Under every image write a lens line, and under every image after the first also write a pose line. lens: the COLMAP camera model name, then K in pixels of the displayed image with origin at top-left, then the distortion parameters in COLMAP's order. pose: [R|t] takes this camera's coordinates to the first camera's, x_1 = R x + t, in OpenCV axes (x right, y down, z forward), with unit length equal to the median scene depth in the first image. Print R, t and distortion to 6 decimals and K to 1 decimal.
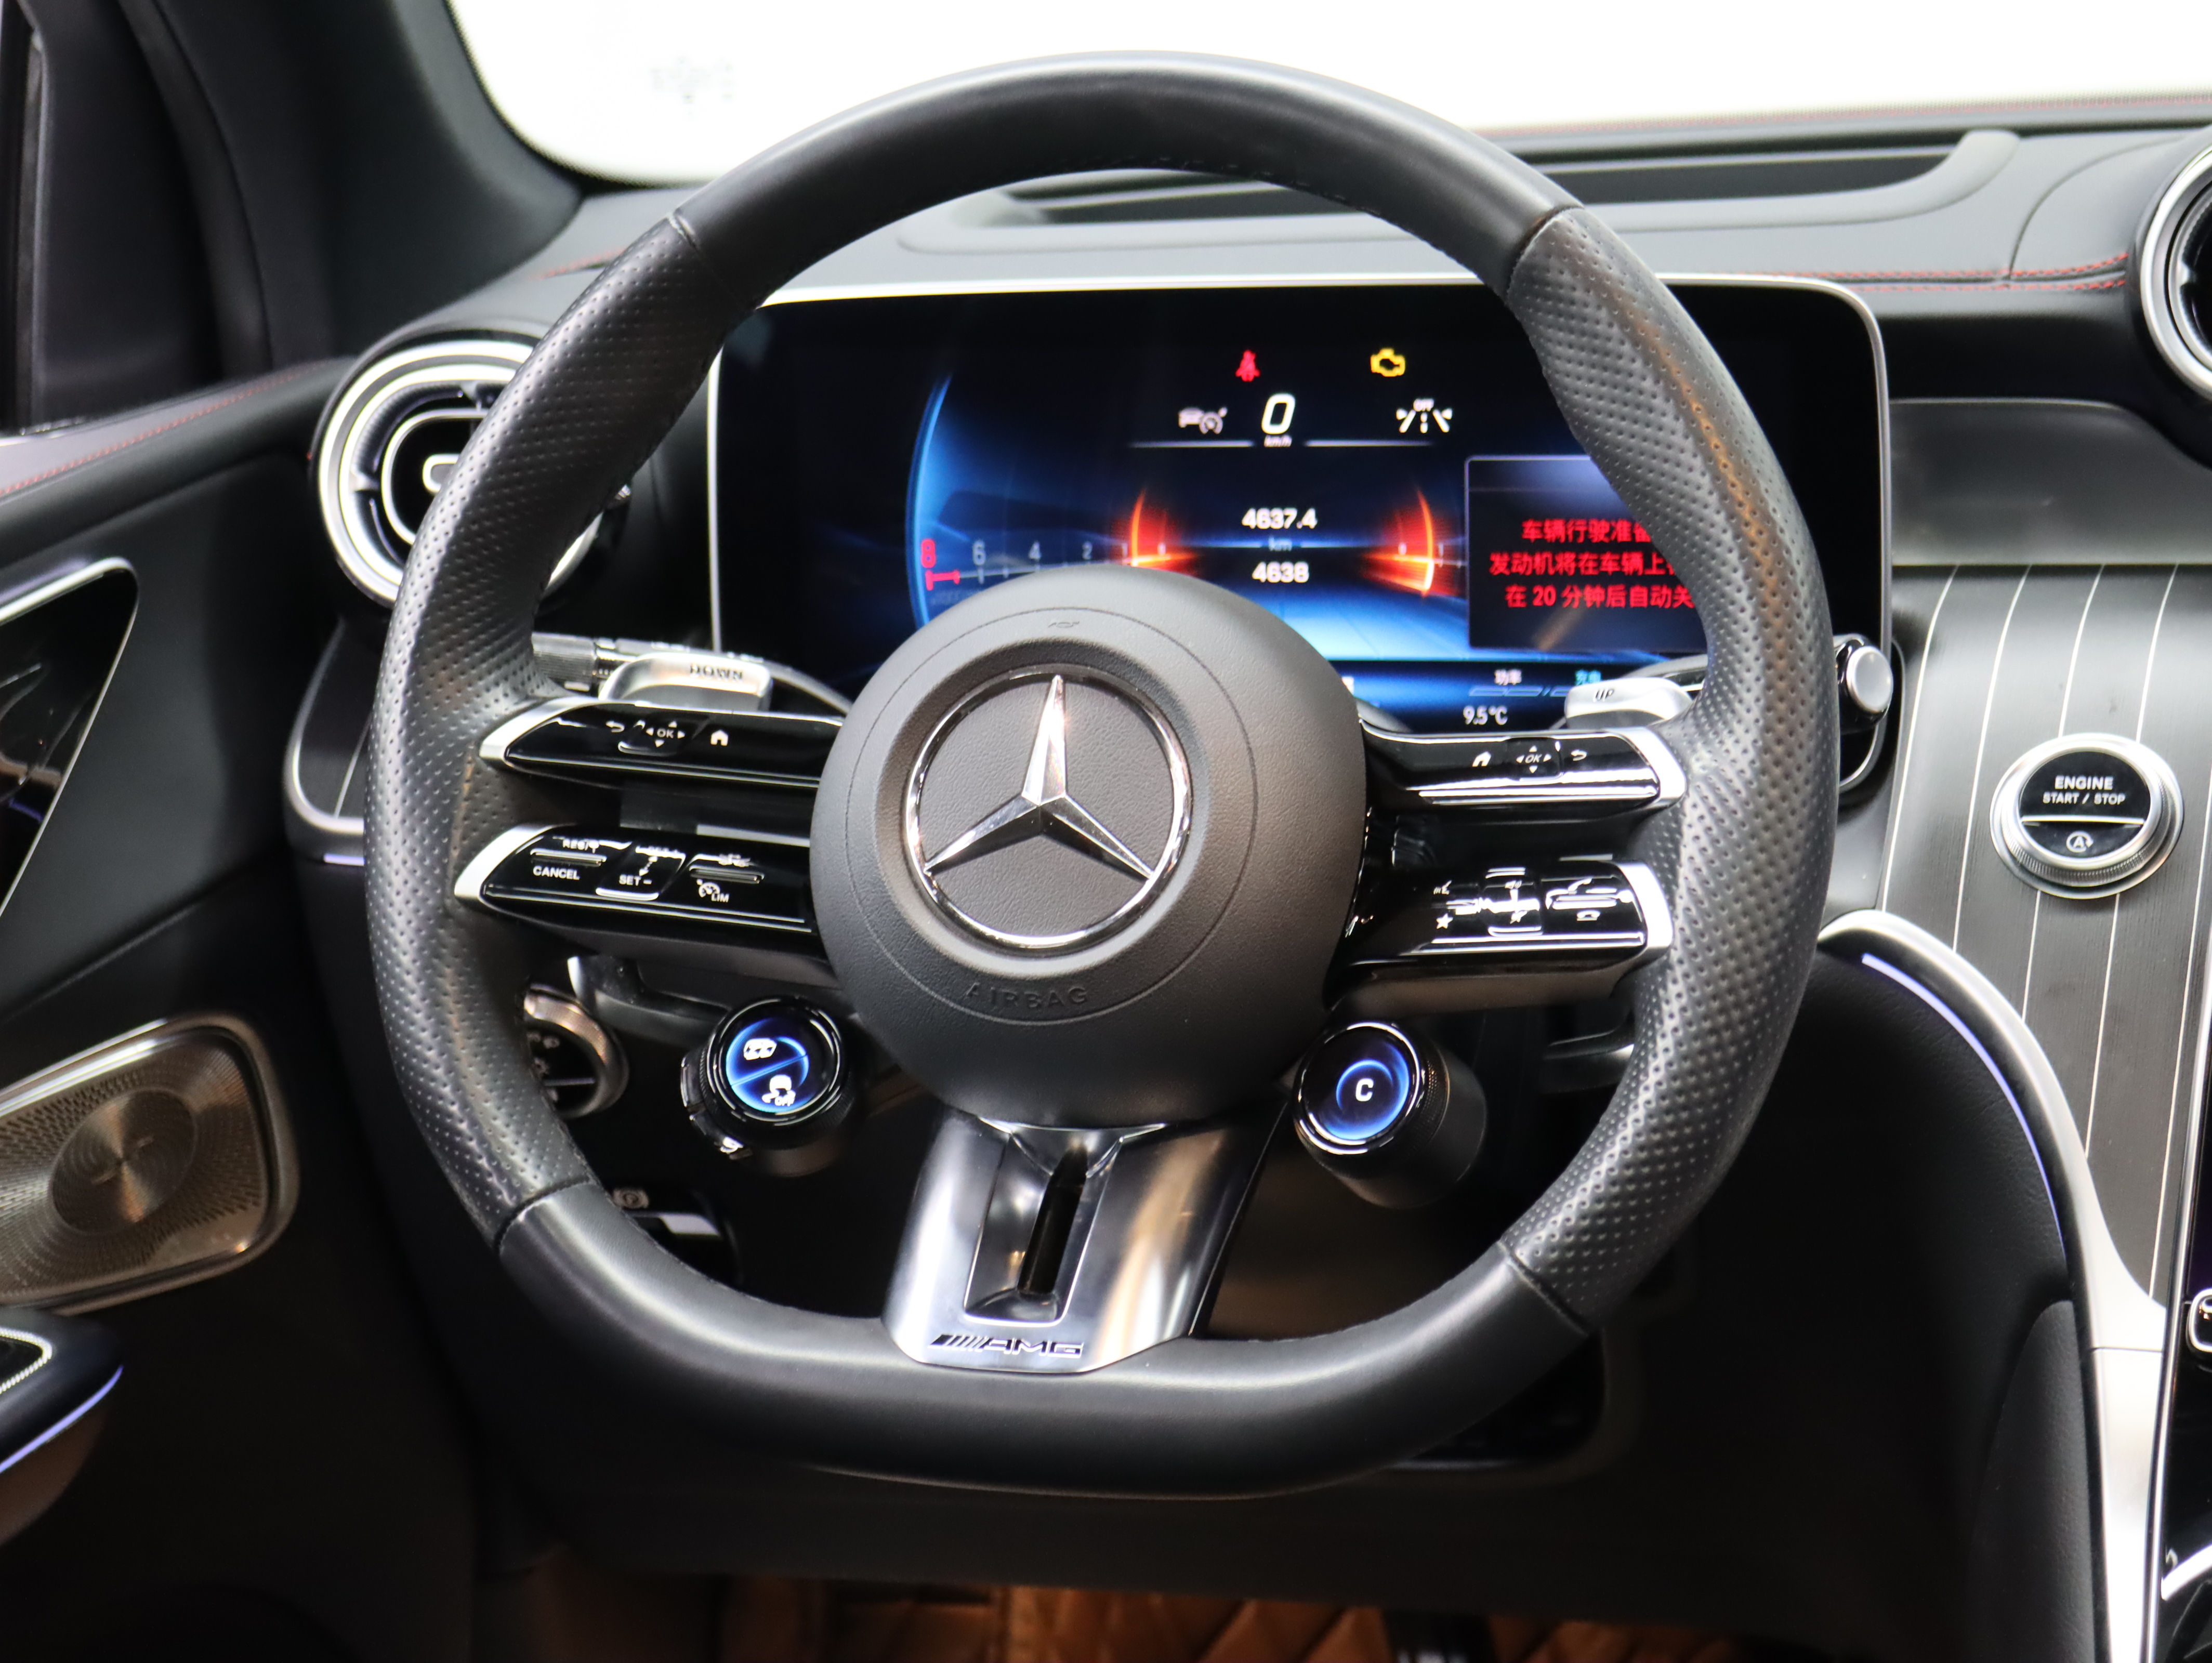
lens RADIAL K [[4806.9, 0, 1095.6], [0, 4806.9, 839.4], [0, 0, 1]] dist [0.069052, 0.000000]
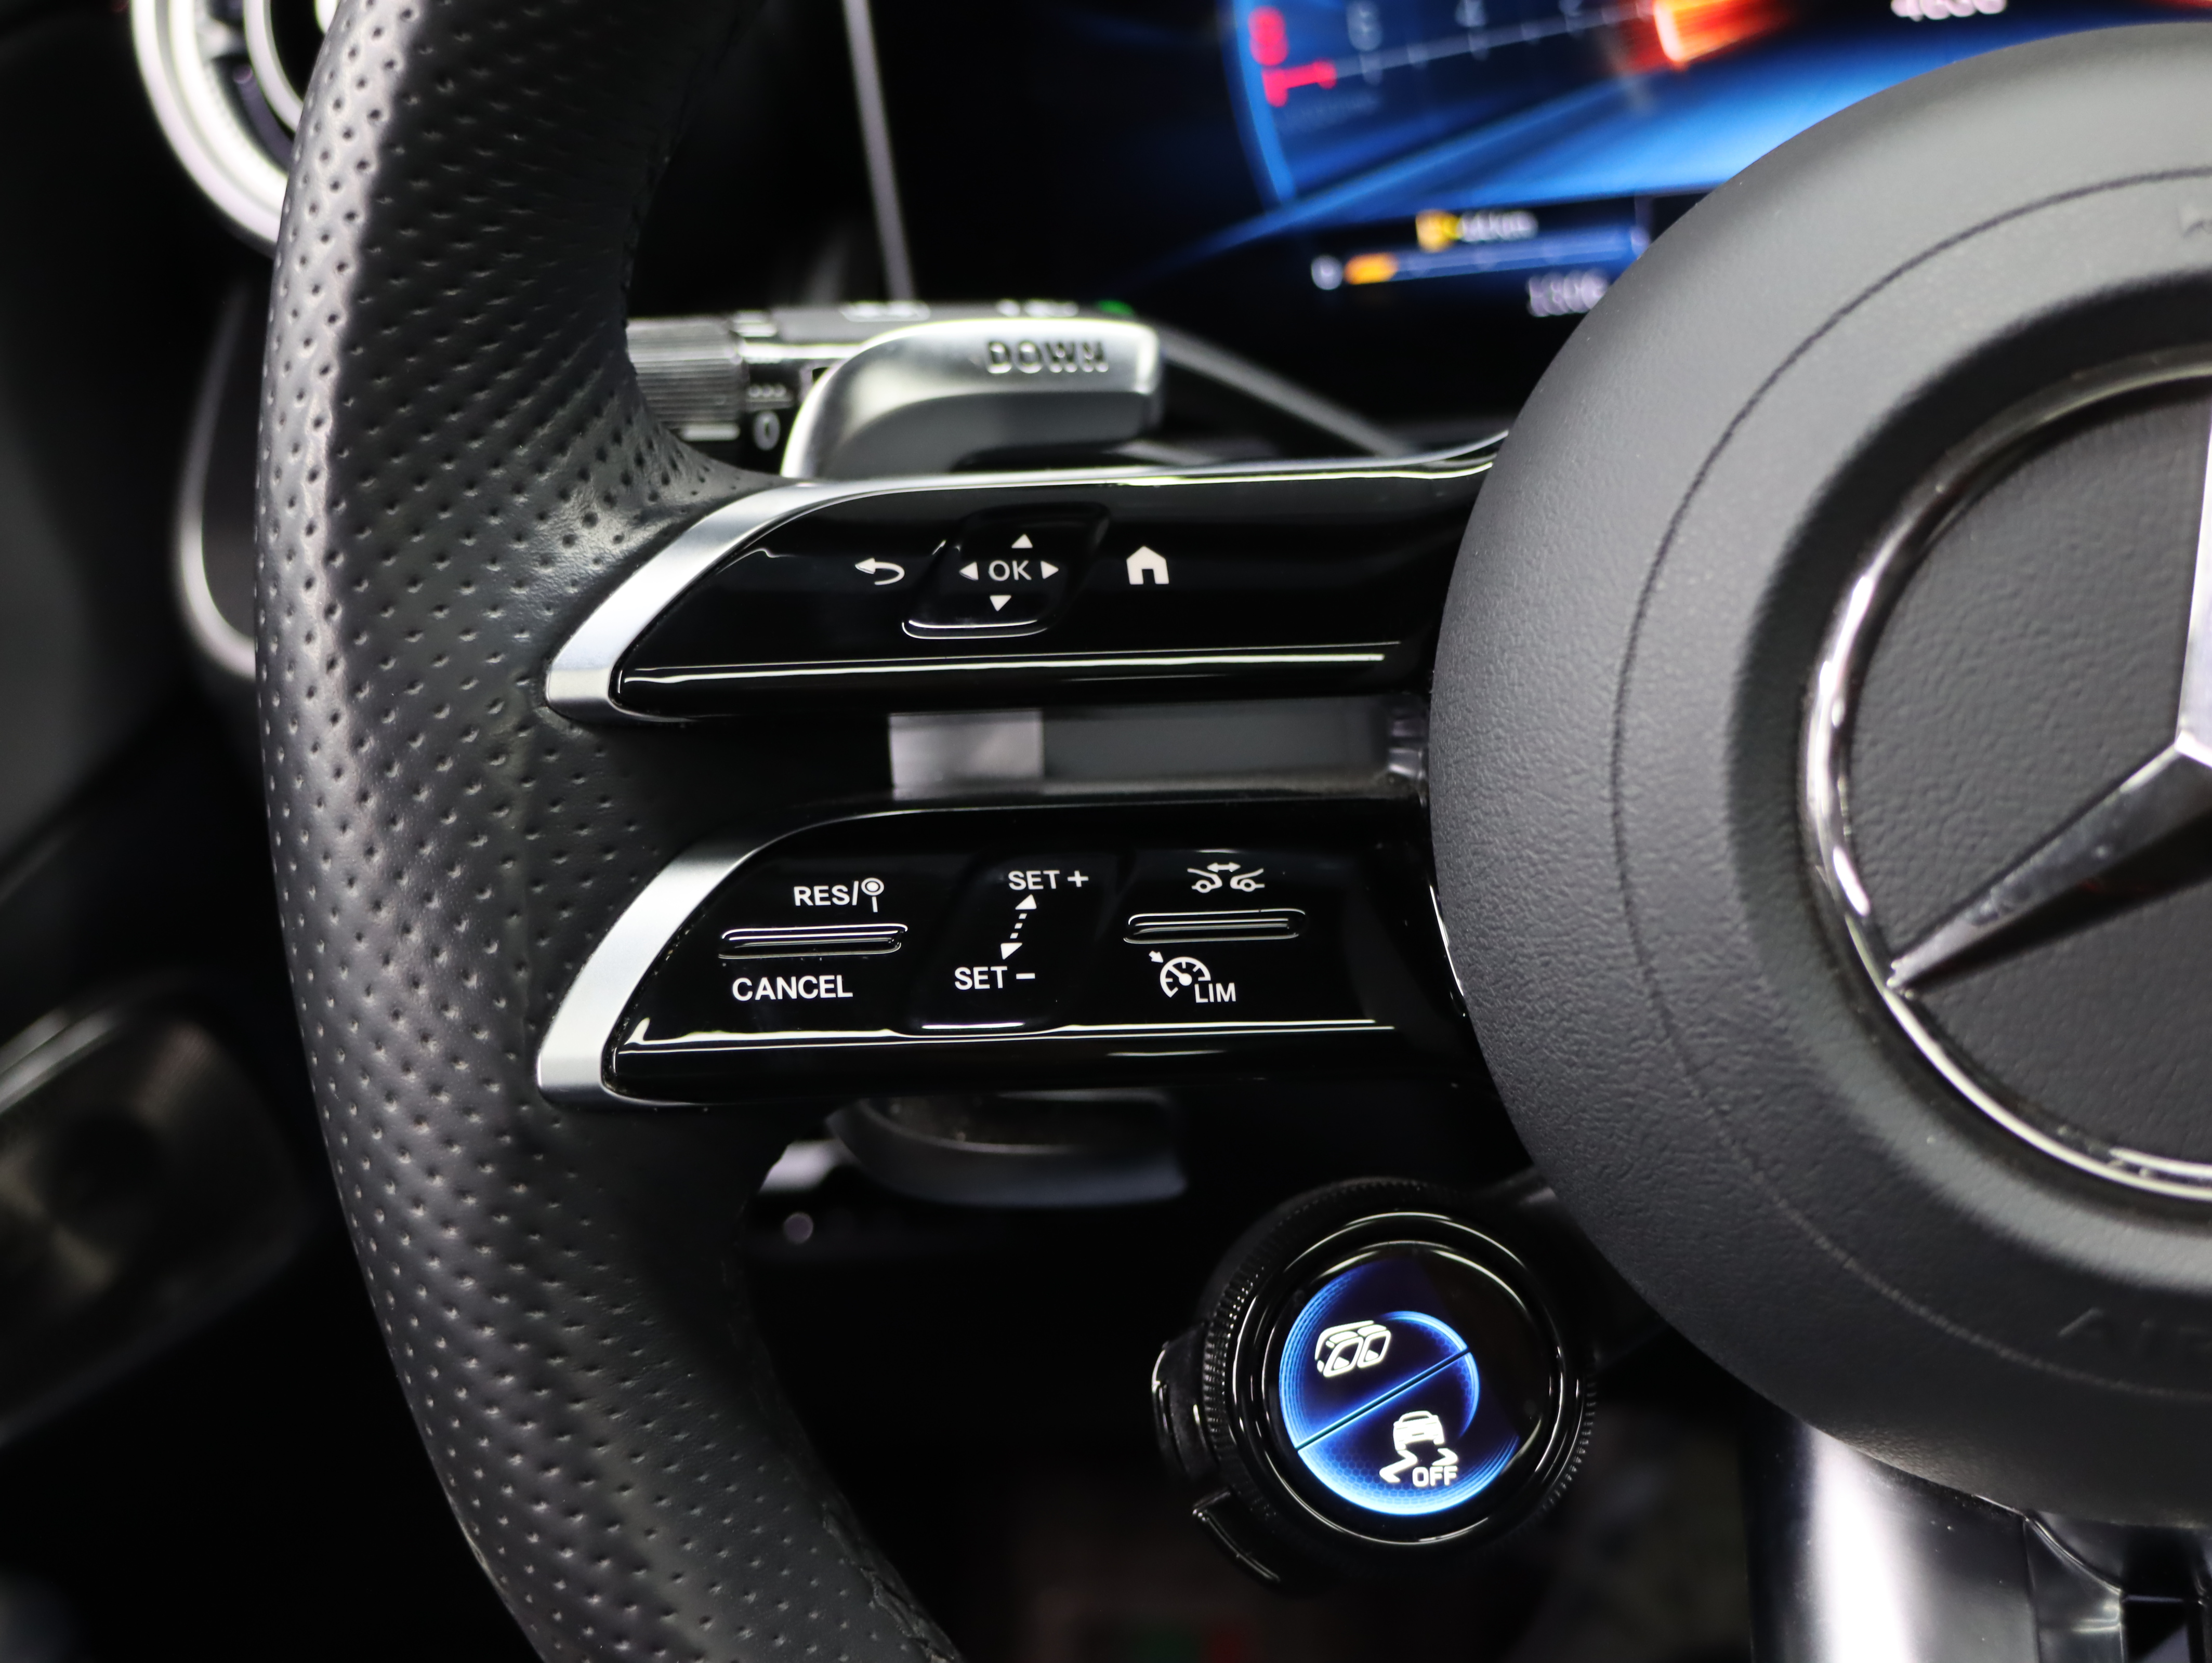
lens RADIAL K [[2739.6, 0, 1096.0], [0, 2739.6, 851.6], [0, 0, 1]] dist [-0.104415, 0.000000]
pose [[0.991734, -0.116904, 0.052896, -0.098000], [0.100973, 0.965393, 0.240459, -0.053463], [-0.079176, -0.233130, 0.969217, 0.786895]]
